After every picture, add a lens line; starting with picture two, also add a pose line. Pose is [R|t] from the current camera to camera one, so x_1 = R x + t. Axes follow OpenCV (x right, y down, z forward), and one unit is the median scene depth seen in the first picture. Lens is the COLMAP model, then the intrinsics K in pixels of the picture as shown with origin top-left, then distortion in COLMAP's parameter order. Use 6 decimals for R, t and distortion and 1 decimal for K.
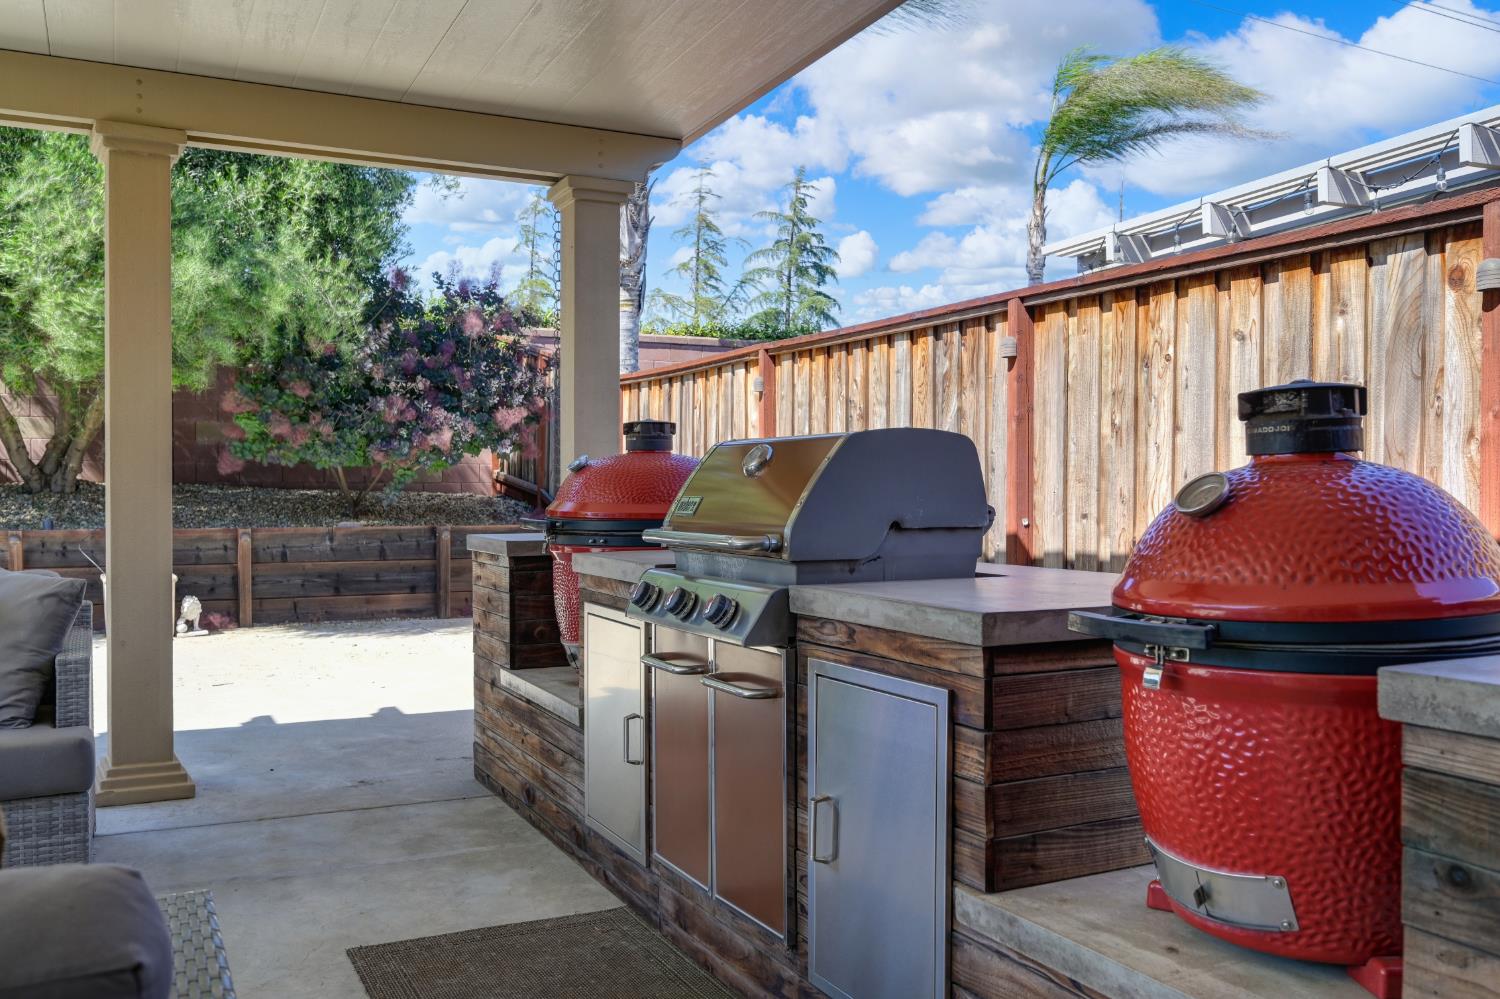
lens RADIAL K [[1303.0, 0, 750.0], [0, 1303.0, 499.5], [0, 0, 1]] dist [0.001790, 0.014312]
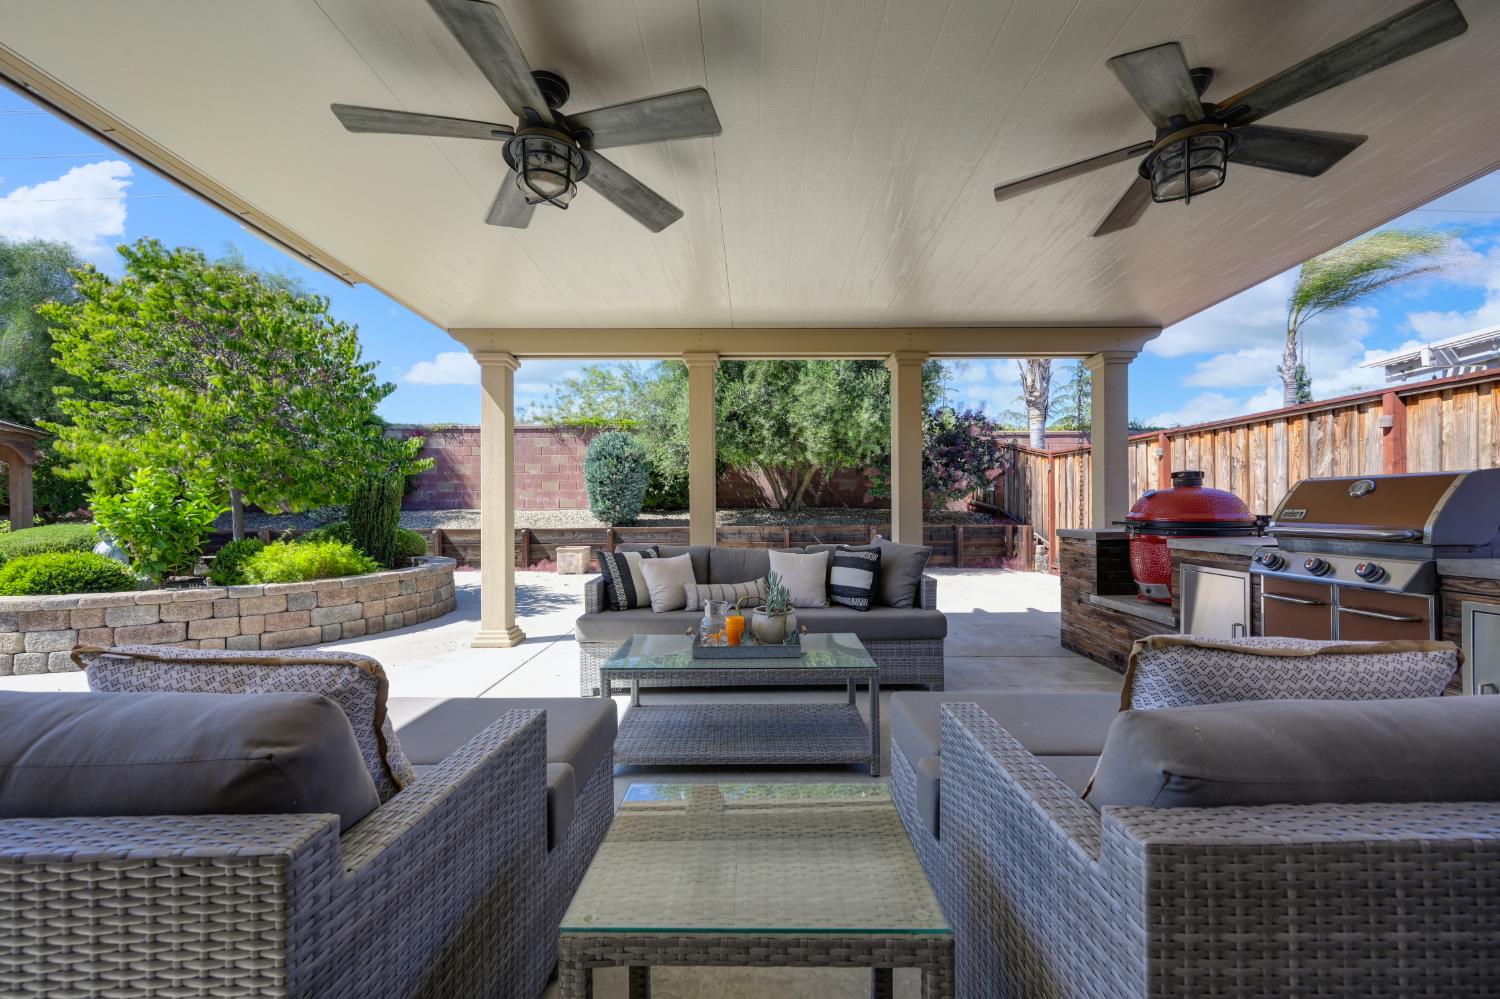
lens RADIAL K [[591.4, 0, 753.3], [0, 591.4, 509.7], [0, 0, 1]] dist [0.000125, 0.000132]
pose [[0.899254, -0.006350, -0.437380, -0.186836], [0.003496, 0.999967, -0.007330, 0.000904], [0.437412, 0.005062, 0.899247, -0.050264]]
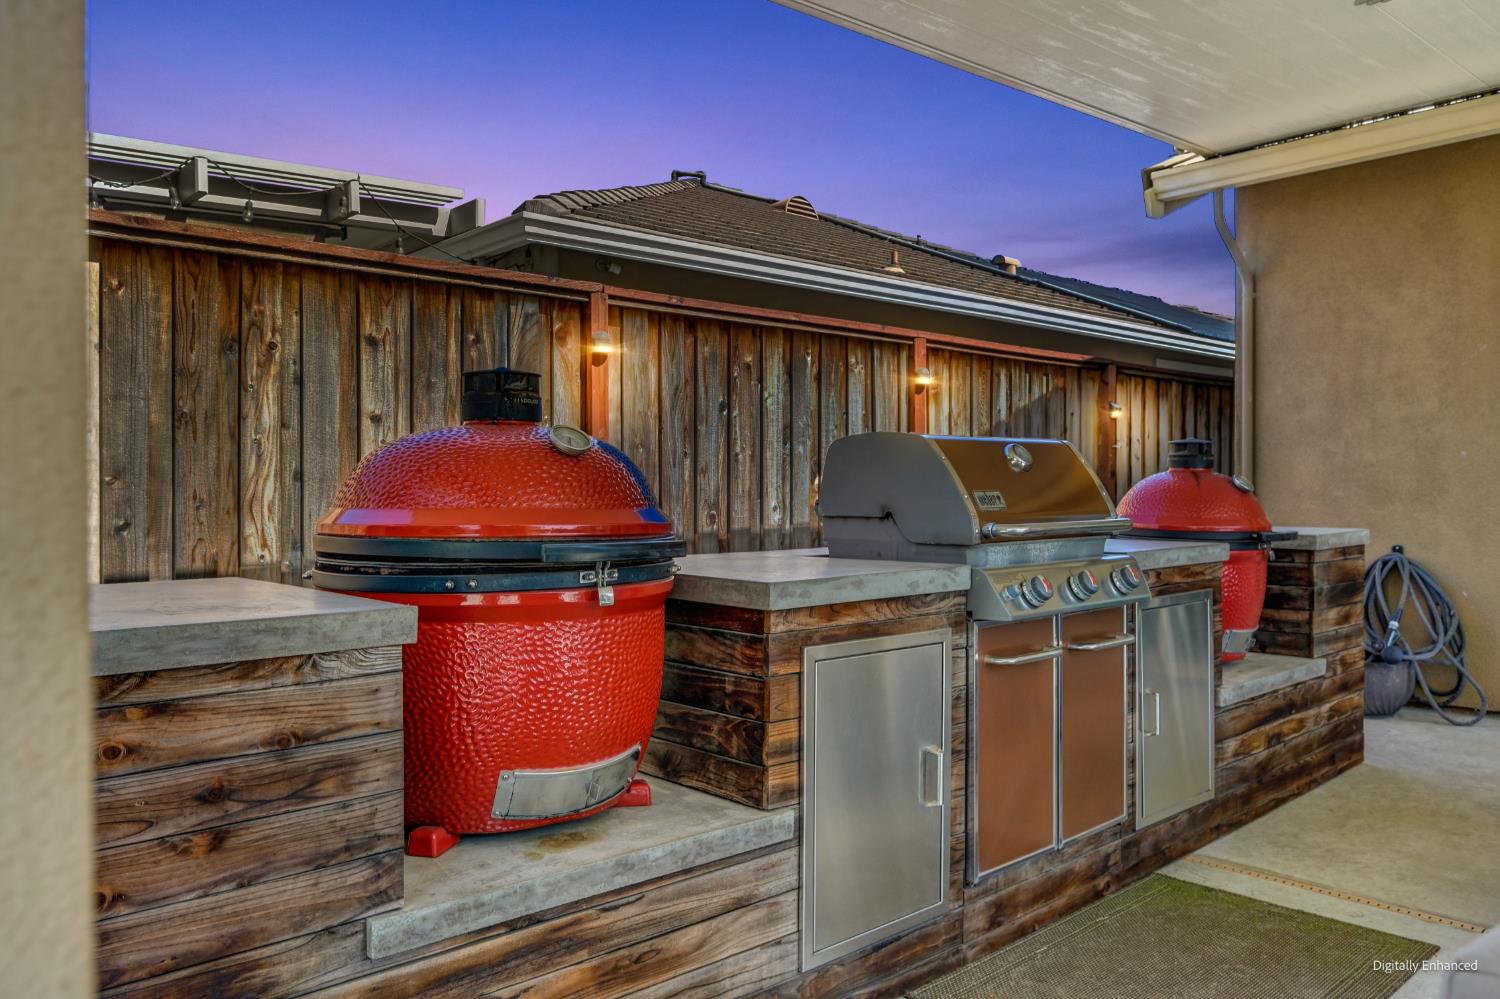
lens RADIAL K [[1102.5, 0, 750.0], [0, 1102.5, 499.5], [0, 0, 1]] dist [-0.001088, -0.005769]
pose [[-0.284451, -0.006730, 0.958667, -0.398886], [0.017758, 0.999767, 0.012287, -0.004528], [-0.958526, 0.020519, -0.284265, 0.709156]]
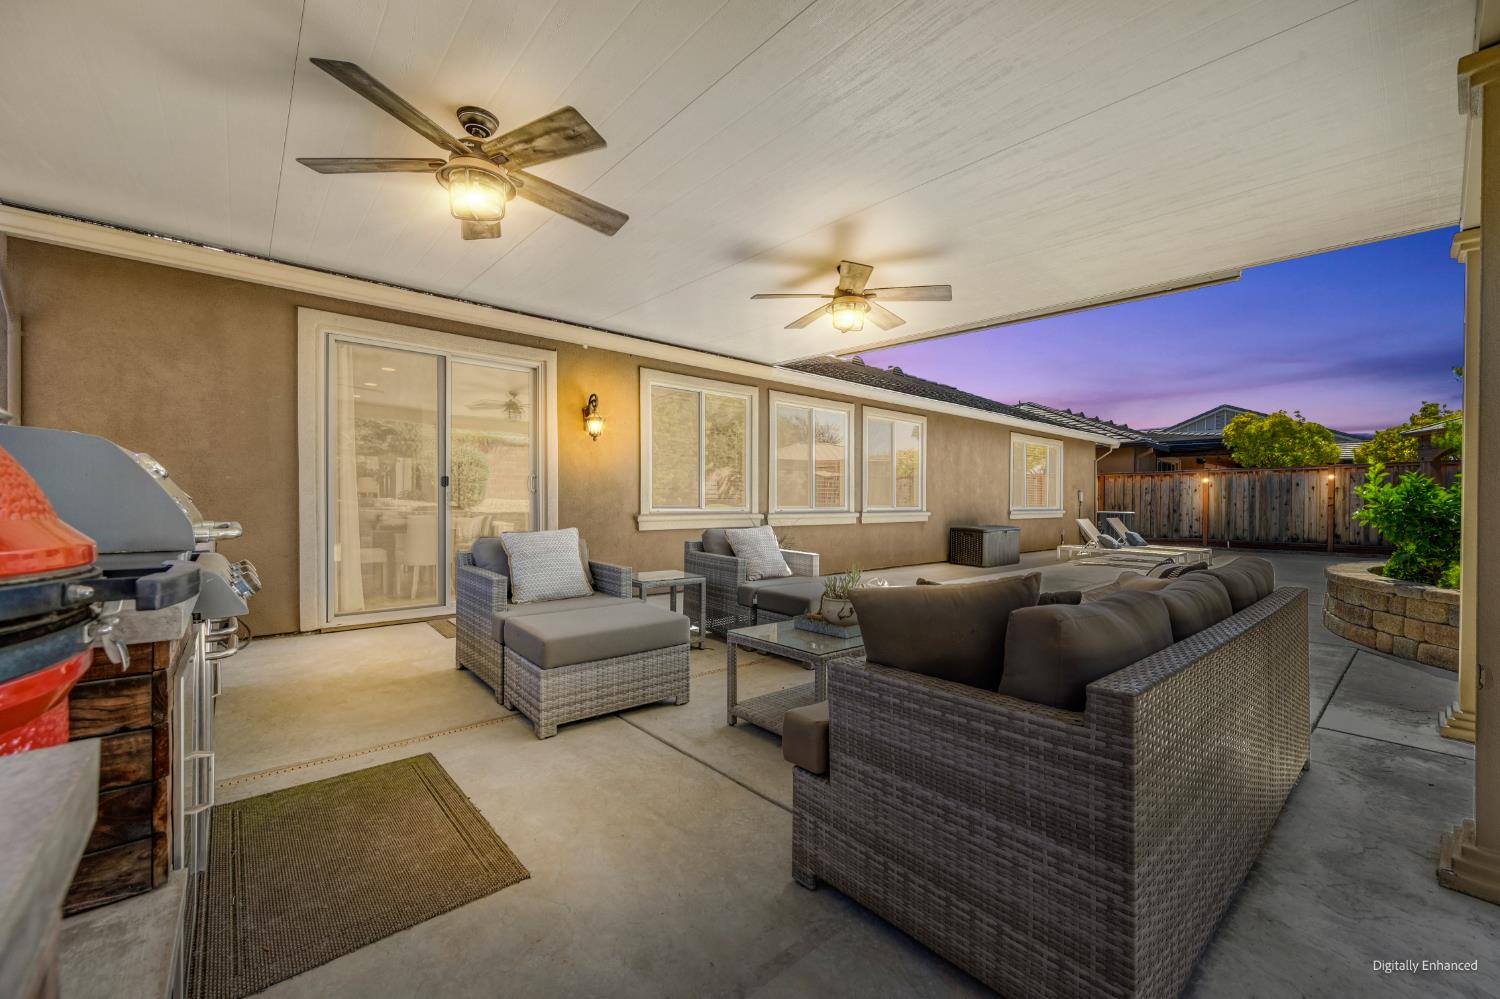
lens RADIAL K [[591.4, 0, 753.3], [0, 591.4, 509.7], [0, 0, 1]] dist [0.000125, 0.000132]
pose [[-0.965764, -0.004834, -0.259378, -0.183852], [-0.011604, 0.999631, 0.024576, -0.005796], [0.259164, 0.026744, -0.965463, 0.791432]]
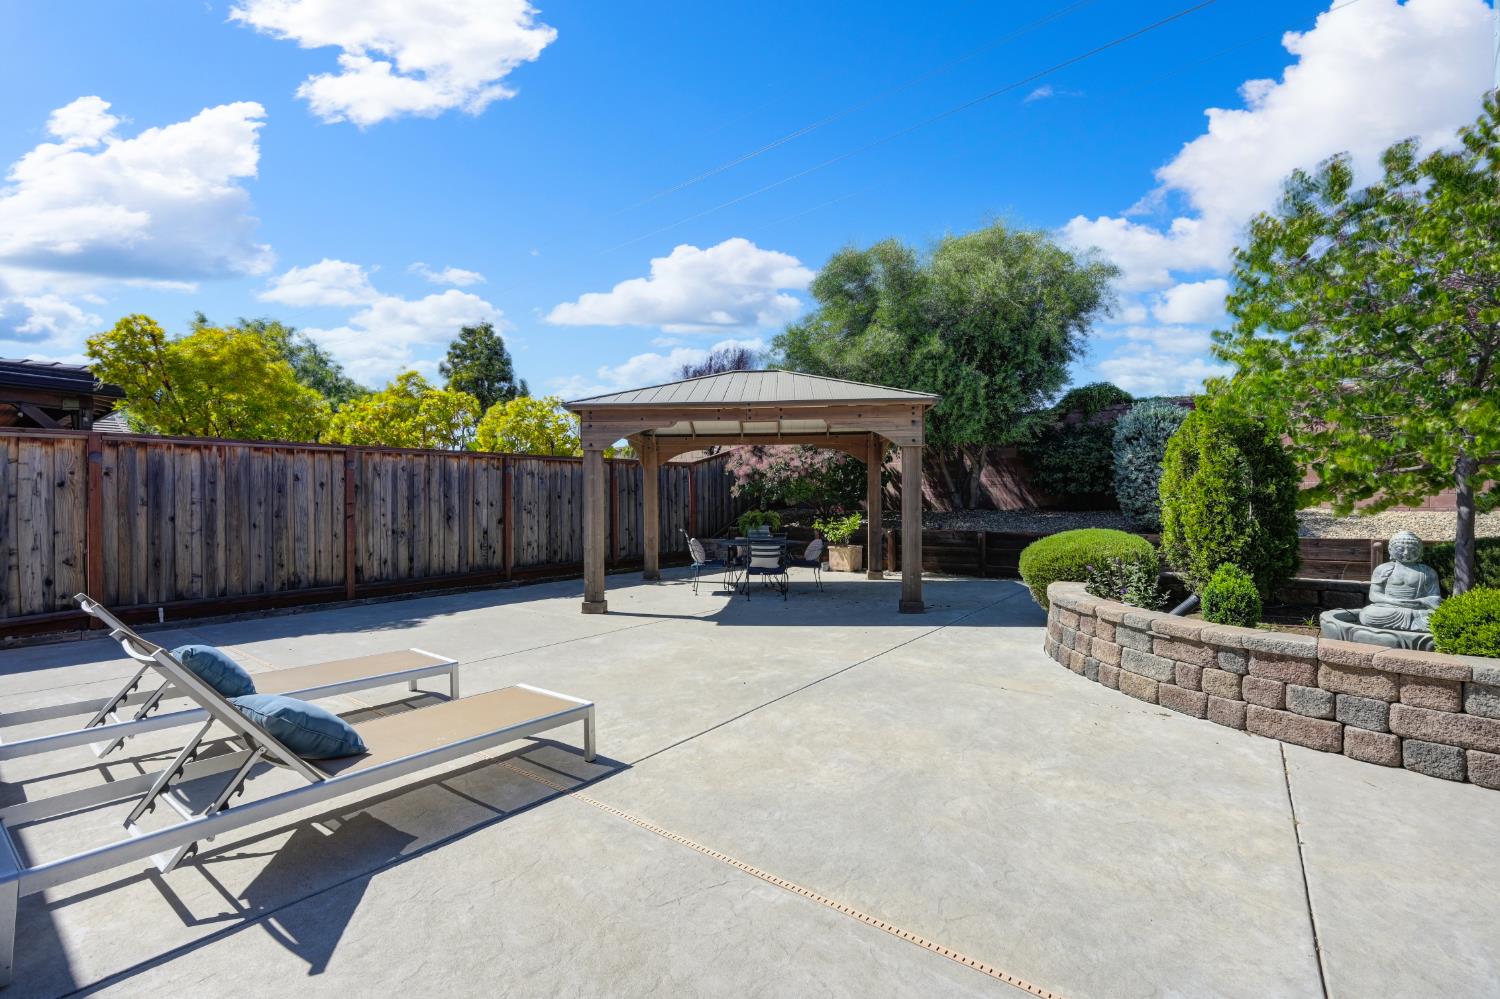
lens RADIAL K [[648.6, 0, 747.7], [0, 648.6, 507.6], [0, 0, 1]] dist [0.003372, 0.000547]
pose [[0.443739, 0.000736, -0.896156, -1.152344], [-0.004465, 0.999989, -0.001389, -0.014005], [0.896145, 0.004617, 0.443737, -0.530124]]
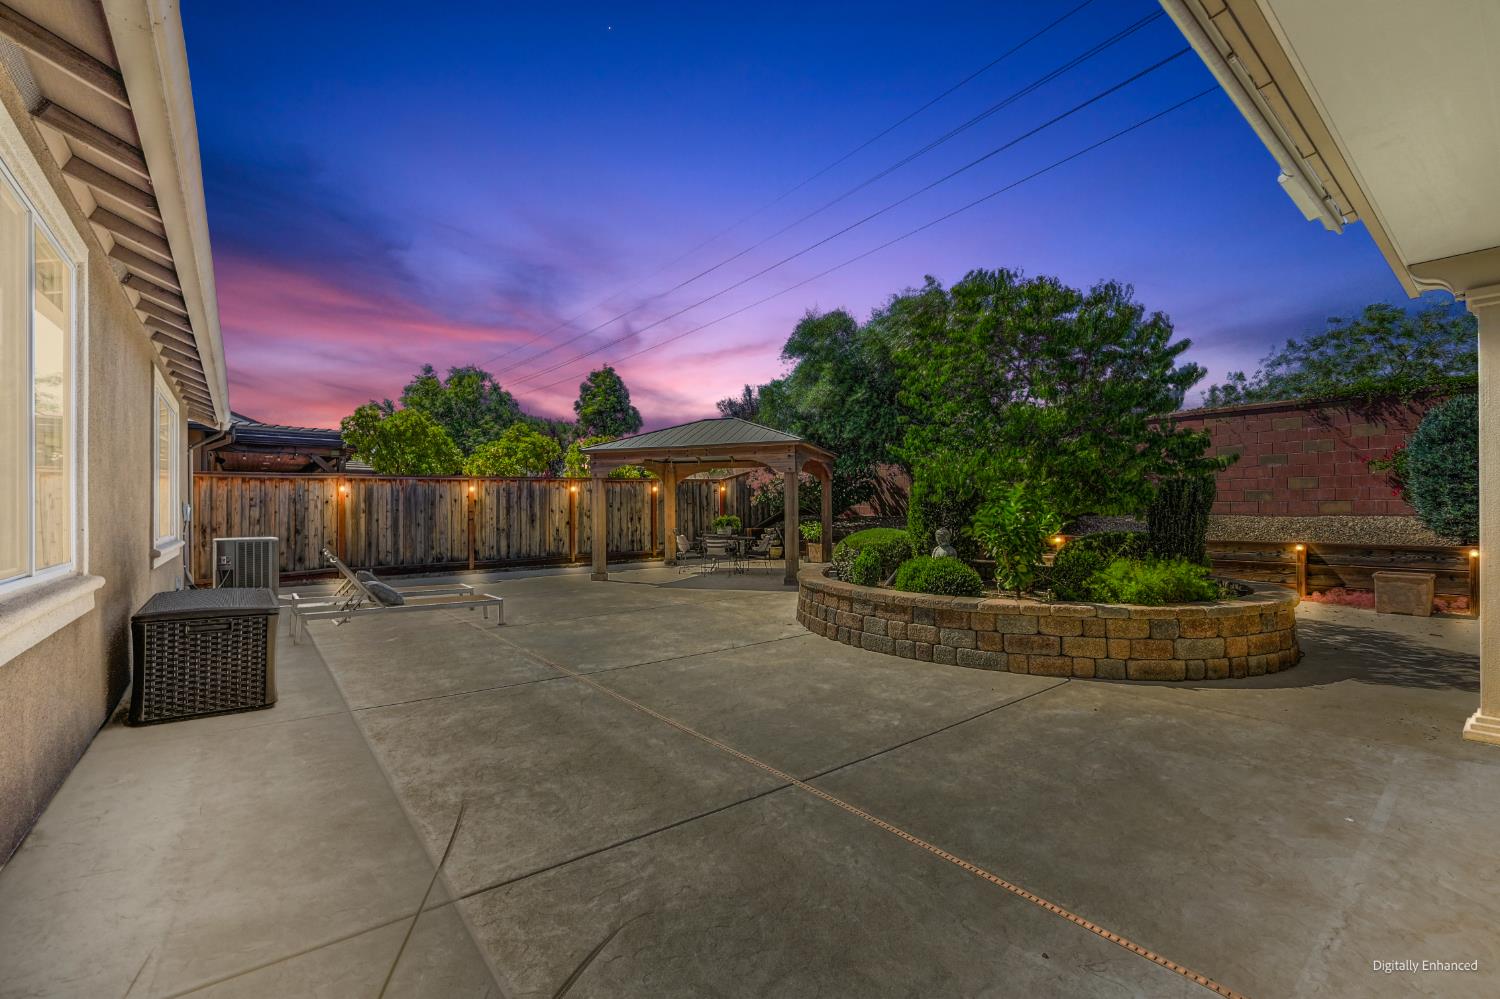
lens RADIAL K [[635.3, 0, 749.2], [0, 635.3, 505.7], [0, 0, 1]] dist [0.000980, -0.005054]
pose [[0.216524, -0.011156, -0.976214, -0.452220], [-0.003454, 0.999920, -0.012193, -0.017211], [0.976271, 0.006012, 0.216468, -0.233855]]
